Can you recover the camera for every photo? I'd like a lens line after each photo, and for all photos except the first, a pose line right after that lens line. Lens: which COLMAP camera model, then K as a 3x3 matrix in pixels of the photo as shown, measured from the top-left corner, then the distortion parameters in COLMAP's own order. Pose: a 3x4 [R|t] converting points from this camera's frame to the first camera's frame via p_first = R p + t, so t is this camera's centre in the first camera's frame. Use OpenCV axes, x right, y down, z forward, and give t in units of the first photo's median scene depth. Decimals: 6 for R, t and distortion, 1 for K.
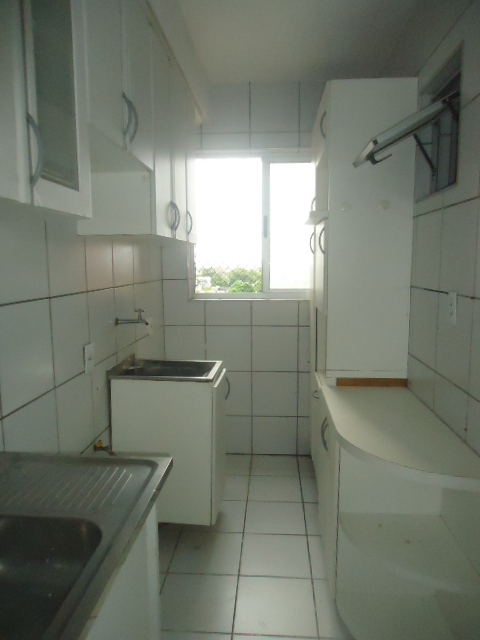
lens RADIAL K [[464.2, 0, 240.0], [0, 464.2, 320.0], [0, 0, 1]] dist [-0.034743, 0.000456]
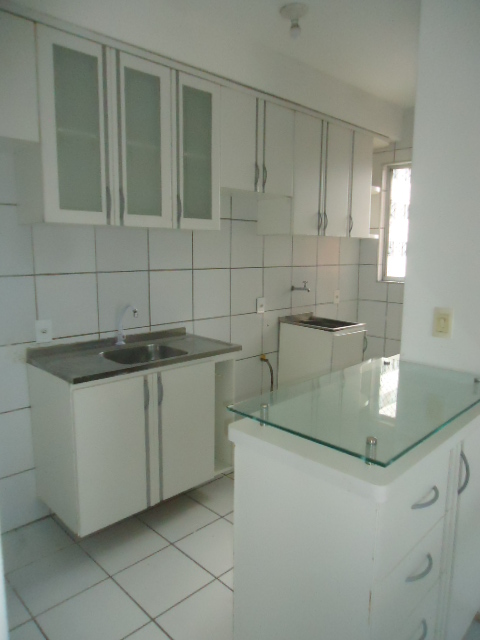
lens RADIAL K [[464.2, 0, 240.0], [0, 464.2, 320.0], [0, 0, 1]] dist [-0.034743, 0.000456]
pose [[0.753704, 0.104999, -0.648773, 0.644318], [-0.090871, 0.994323, 0.055356, 0.039641], [0.650902, 0.017233, 0.758966, -0.323951]]
